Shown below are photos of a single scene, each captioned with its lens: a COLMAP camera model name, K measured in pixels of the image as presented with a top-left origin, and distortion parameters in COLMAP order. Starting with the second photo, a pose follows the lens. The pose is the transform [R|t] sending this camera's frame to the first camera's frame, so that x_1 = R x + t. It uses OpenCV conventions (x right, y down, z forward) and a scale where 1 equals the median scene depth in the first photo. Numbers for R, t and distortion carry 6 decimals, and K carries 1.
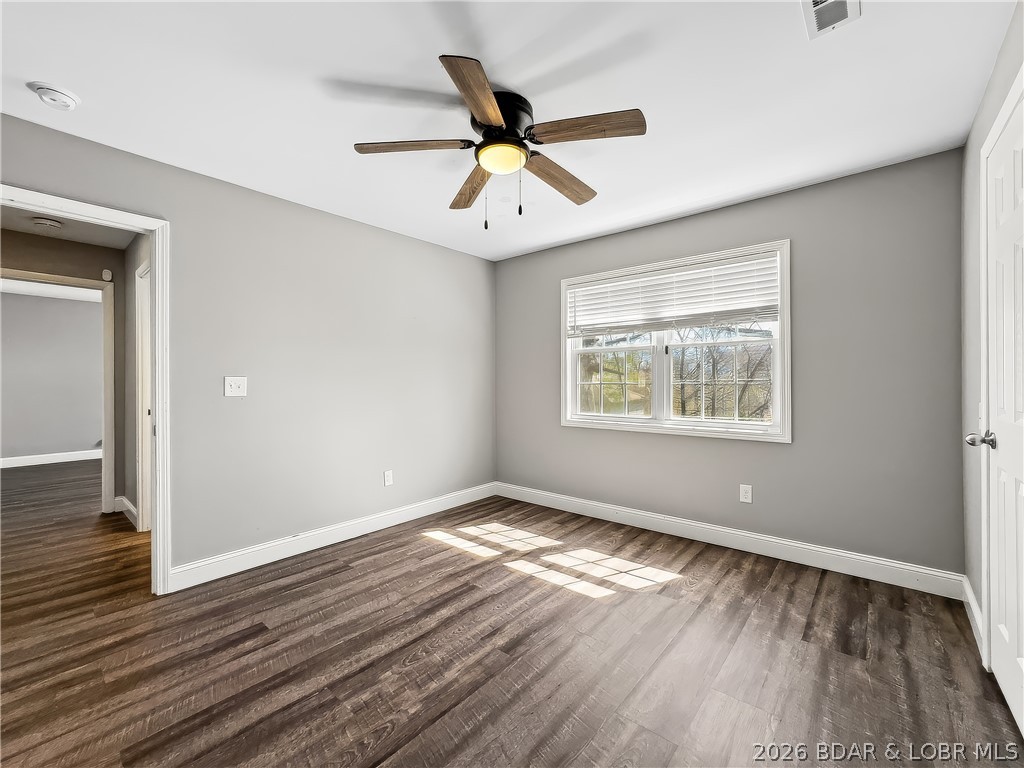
lens RADIAL K [[424.4, 0, 508.5], [0, 424.4, 367.1], [0, 0, 1]] dist [-0.037198, 0.015761]
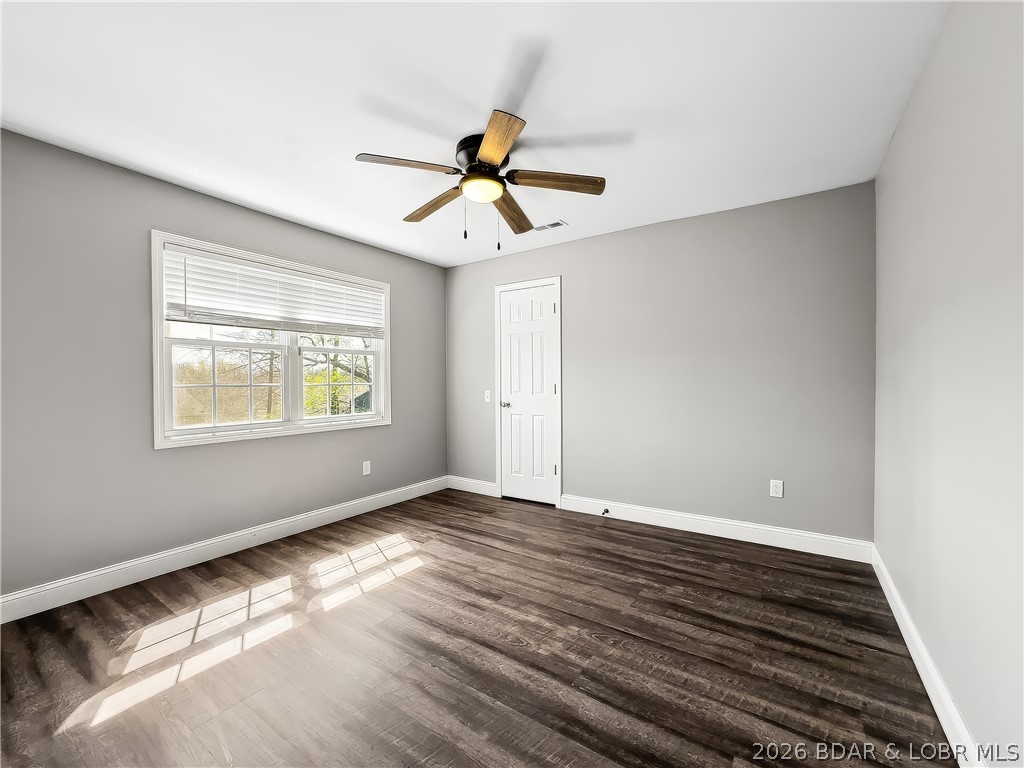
lens RADIAL K [[419.8, 0, 512.3], [0, 419.8, 378.9], [0, 0, 1]] dist [-0.040765, 0.014975]
pose [[-0.112251, 0.010238, 0.993627, -0.815009], [-0.026316, 0.999566, -0.013272, 0.029569], [-0.993331, -0.027638, -0.111933, 0.733716]]
